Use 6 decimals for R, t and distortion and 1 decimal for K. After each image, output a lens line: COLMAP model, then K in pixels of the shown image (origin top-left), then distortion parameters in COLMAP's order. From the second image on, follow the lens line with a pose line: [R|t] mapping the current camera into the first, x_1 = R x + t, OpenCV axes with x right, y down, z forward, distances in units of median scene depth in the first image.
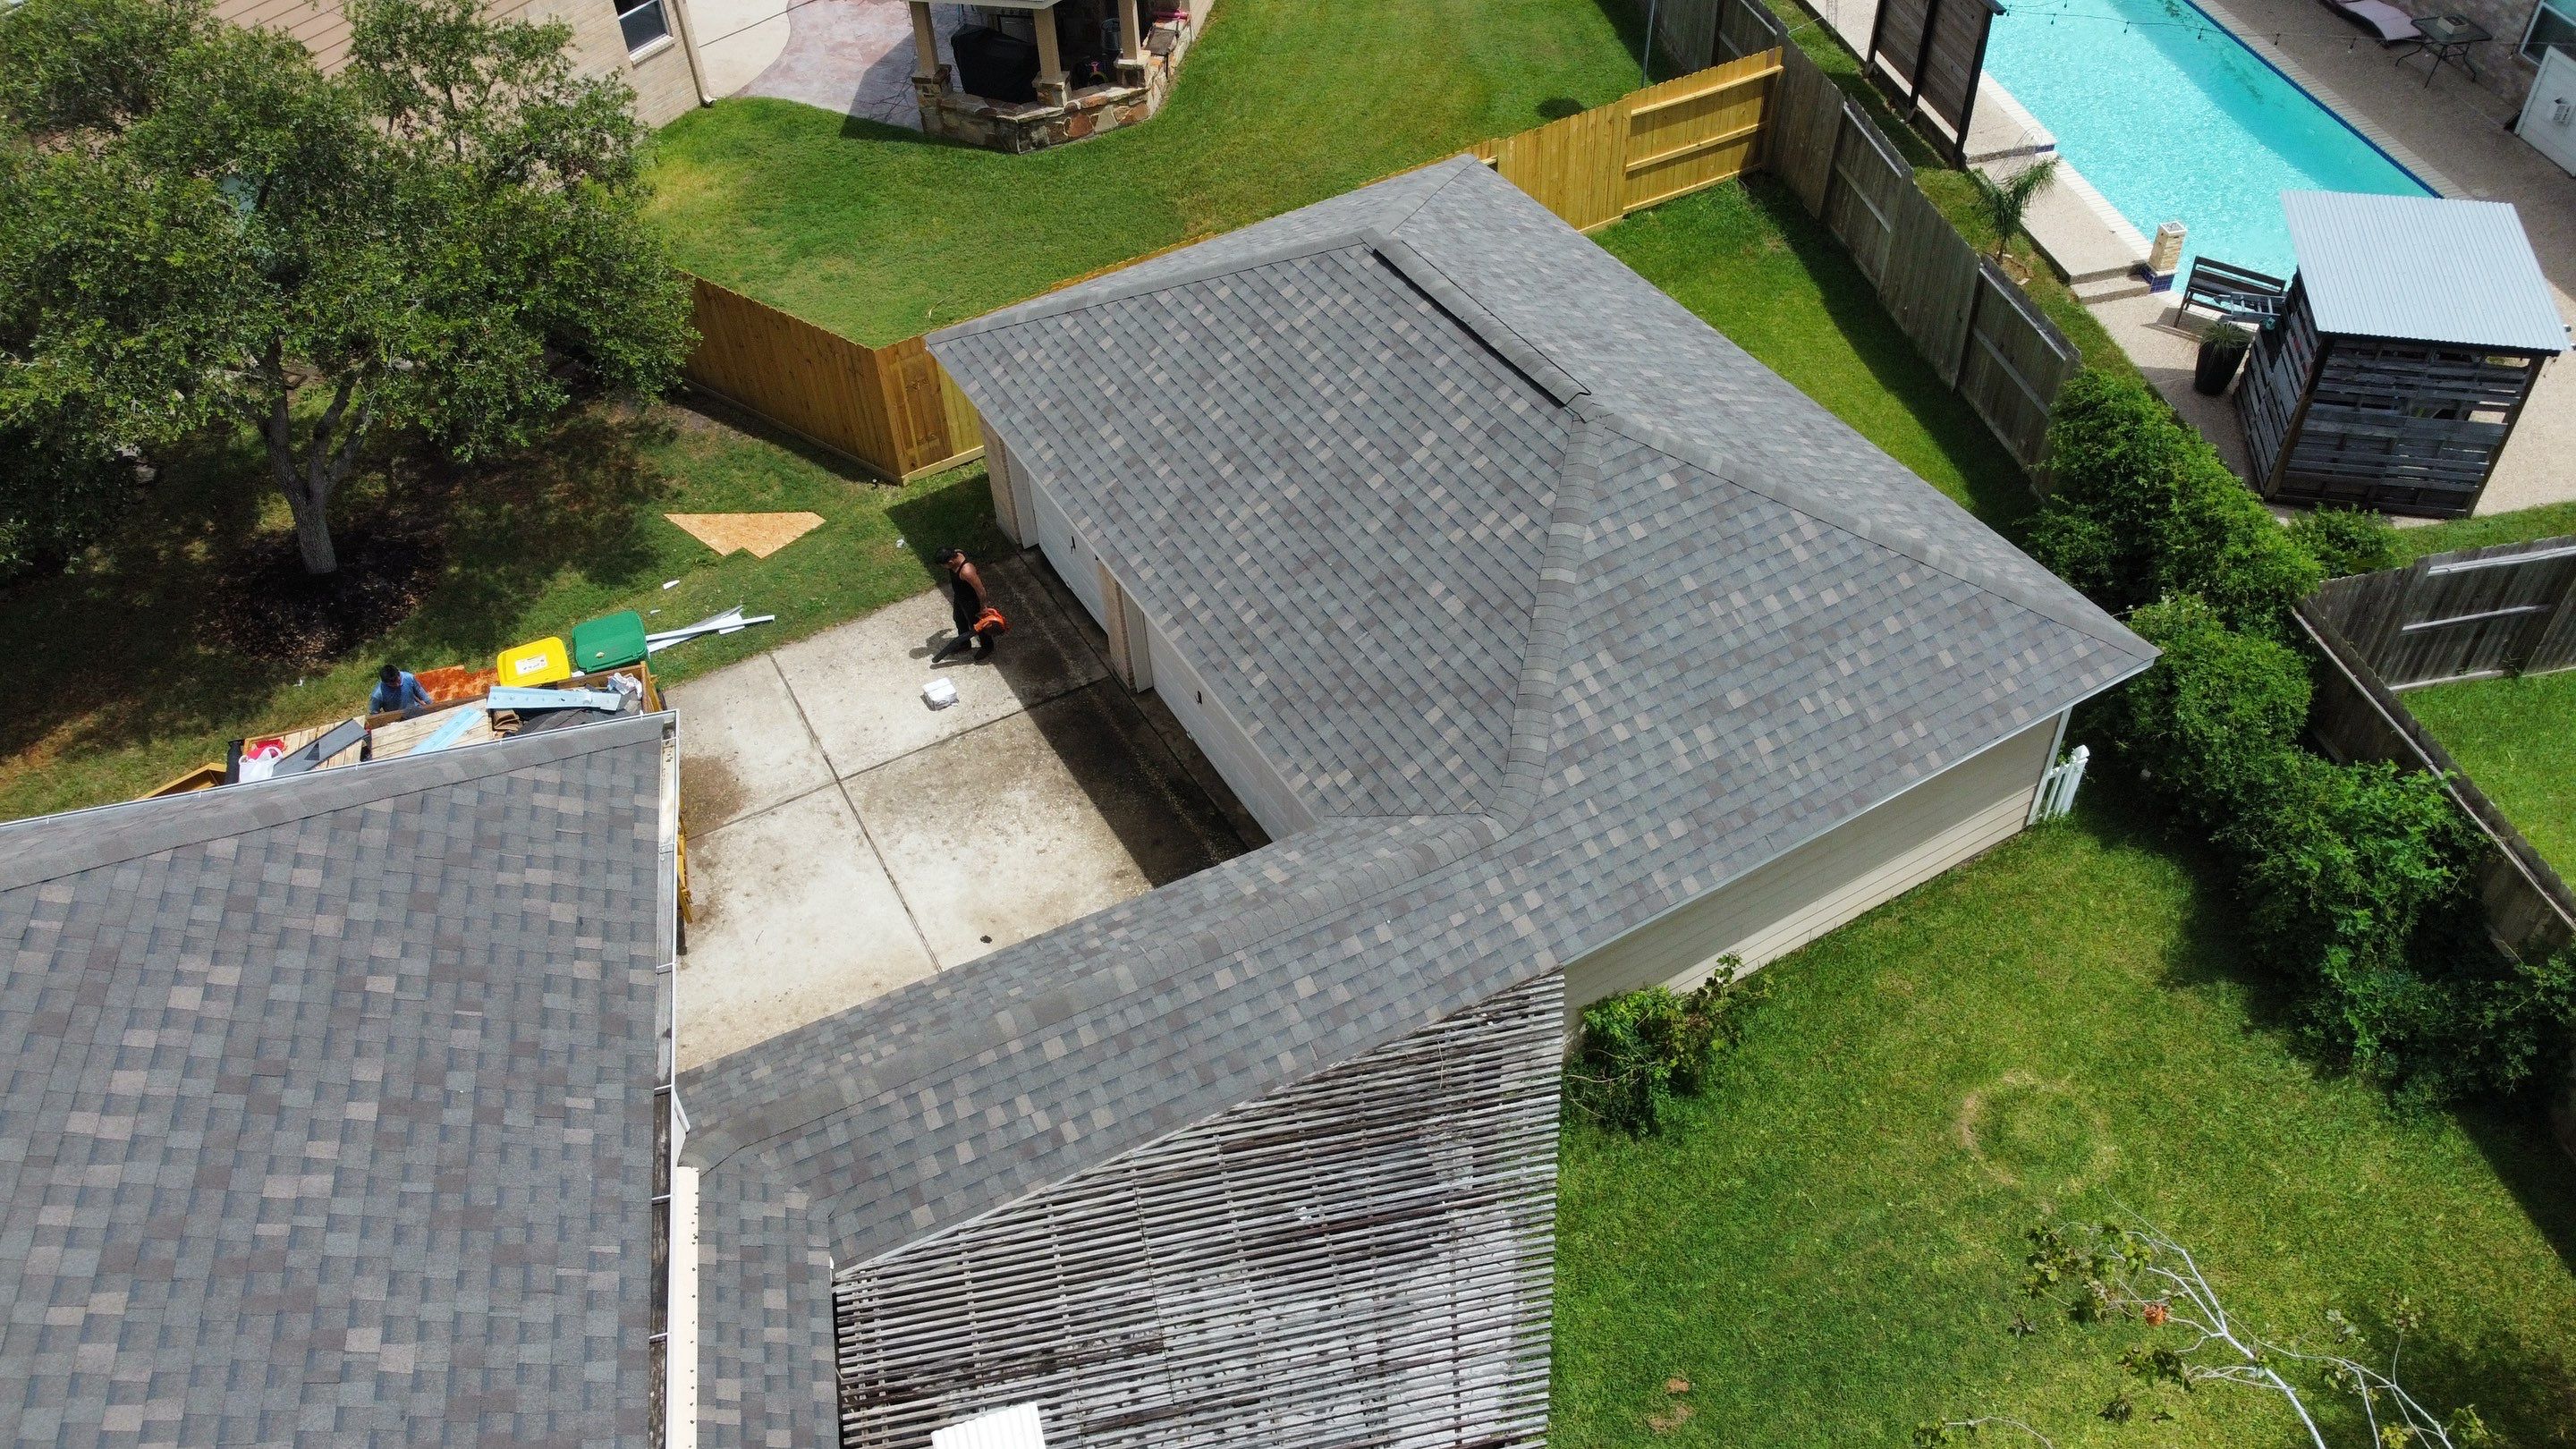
lens RADIAL K [[1938.7, 0, 1288.0], [0, 1938.7, 724.5], [0, 0, 1]] dist [-0.001832, -0.000486]
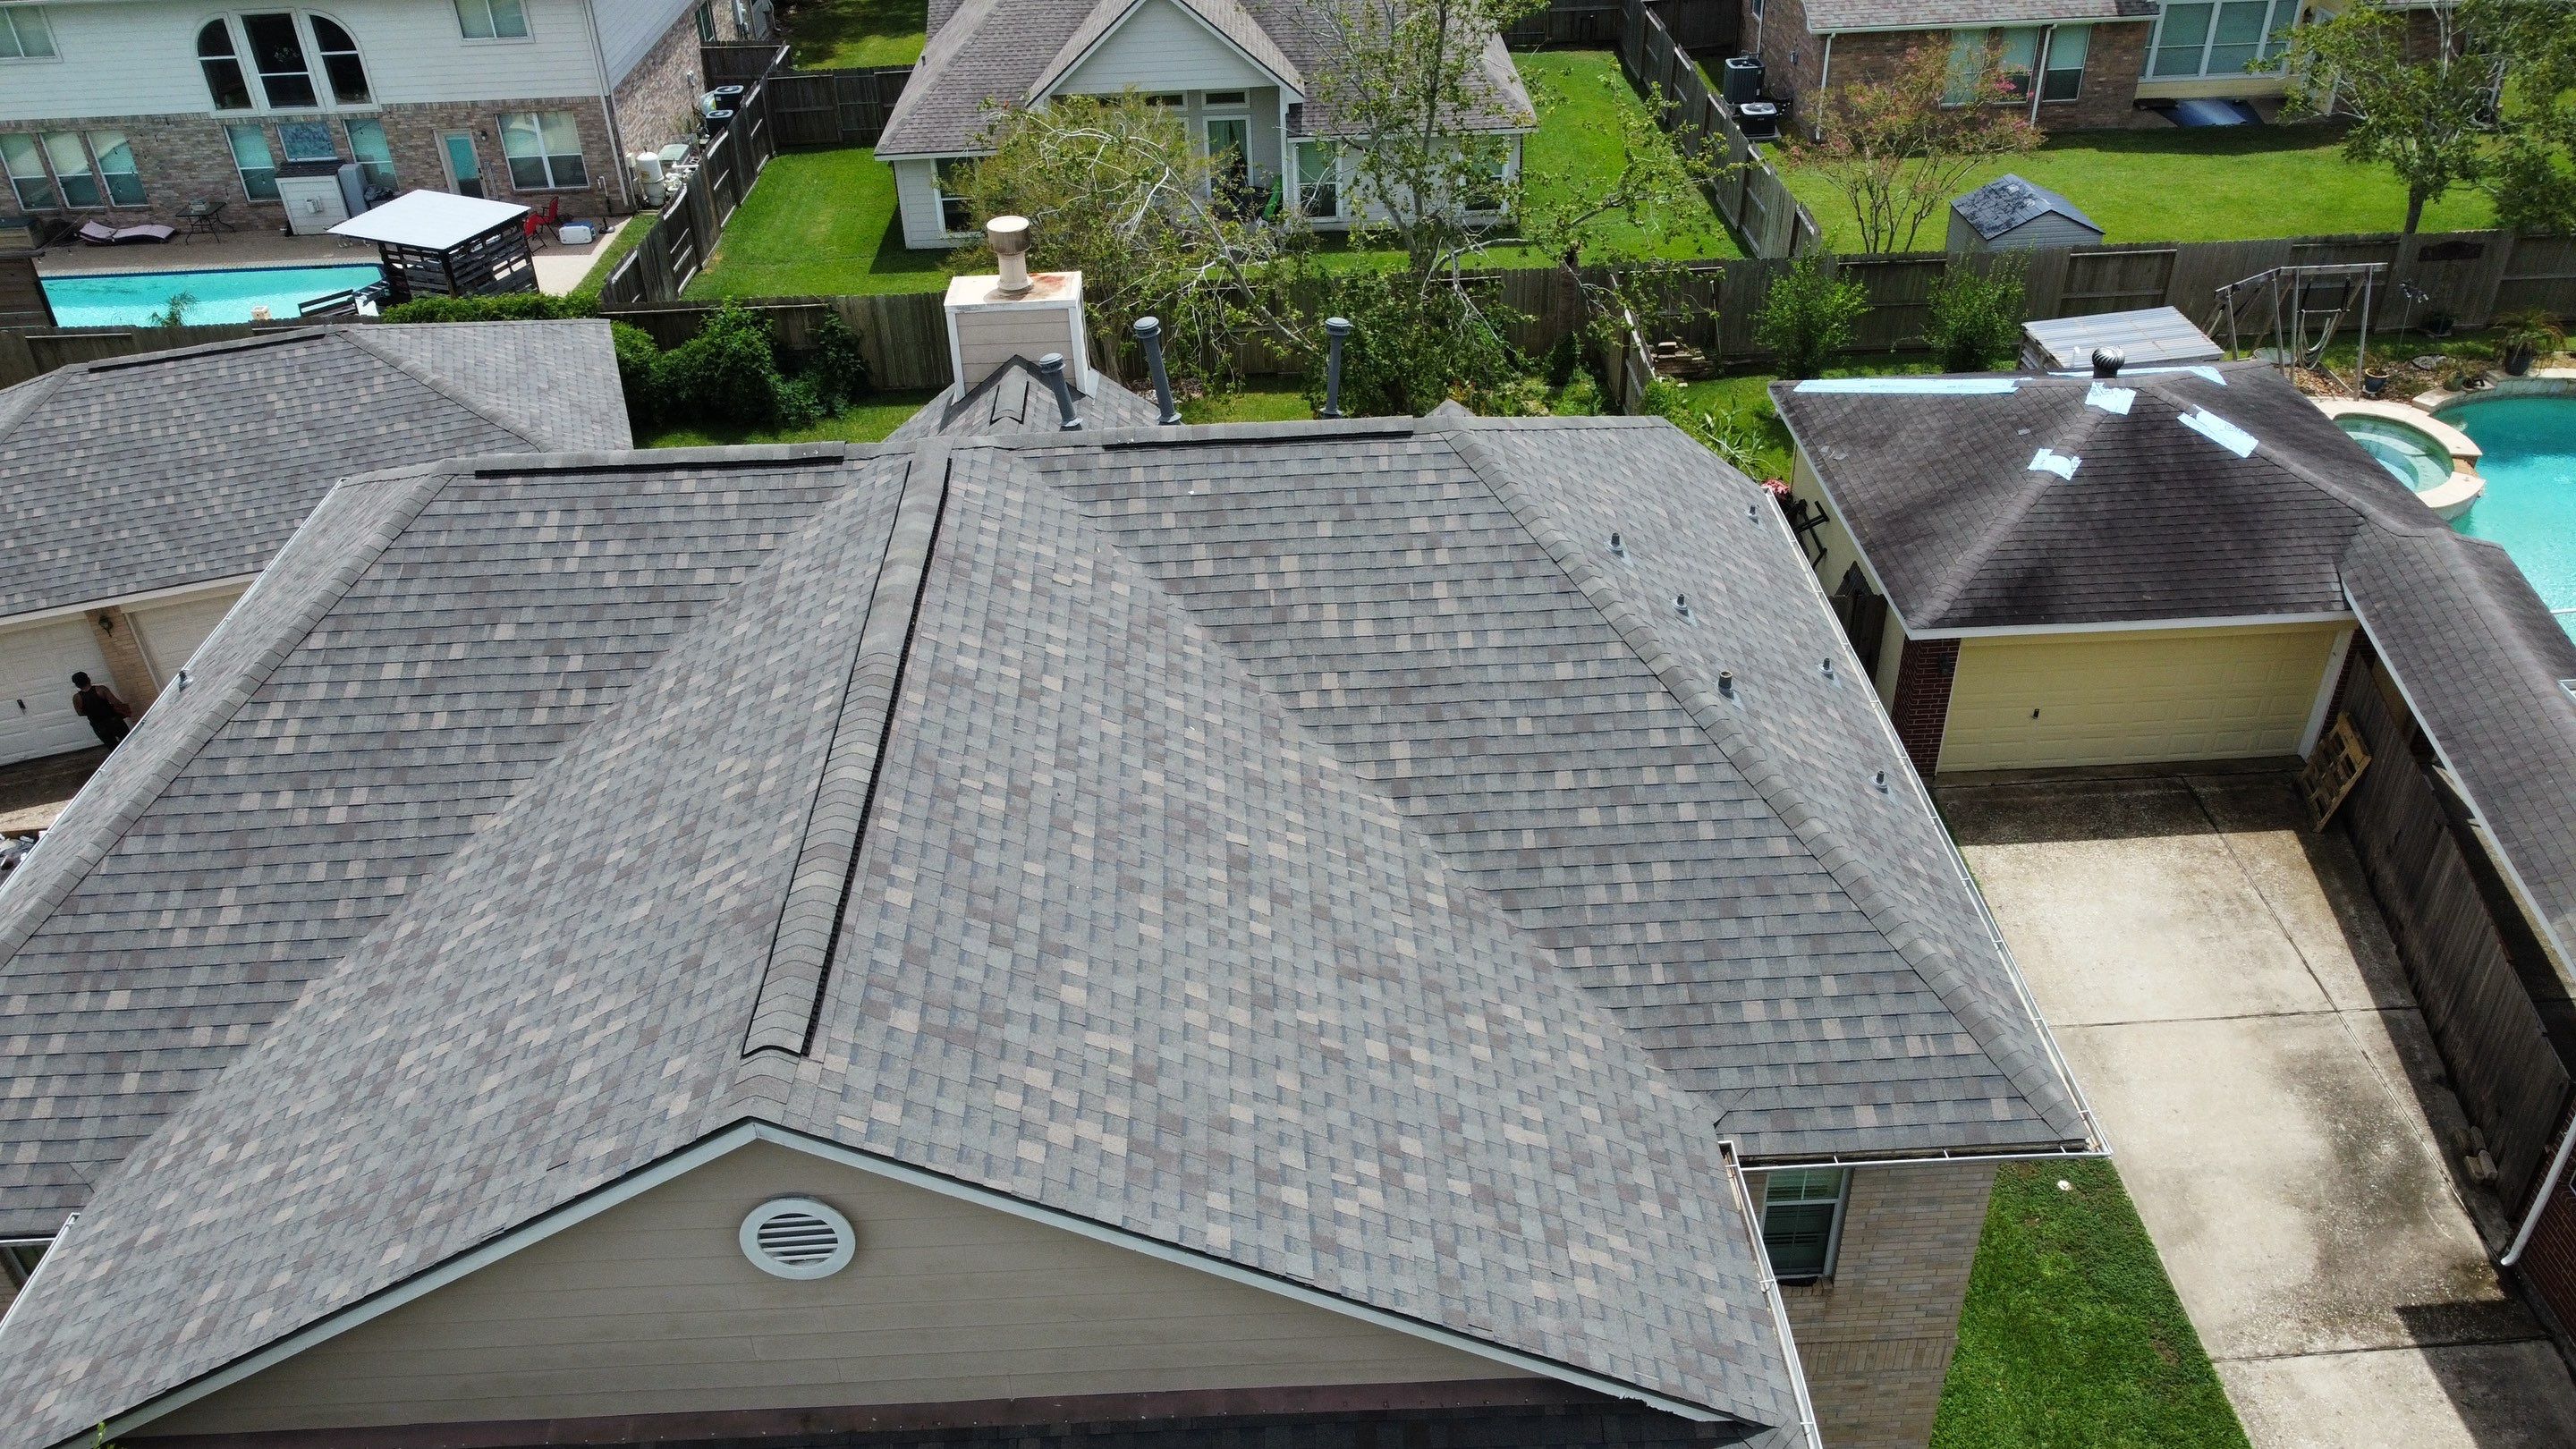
lens RADIAL K [[1950.4, 0, 1275.7], [0, 1950.4, 723.5], [0, 0, 1]] dist [-0.000459, -0.001651]
pose [[0.187047, -0.519257, 0.833898, -1.219040], [0.707357, 0.660236, 0.252457, 0.202239], [-0.681659, 0.542642, 0.490795, -0.191131]]
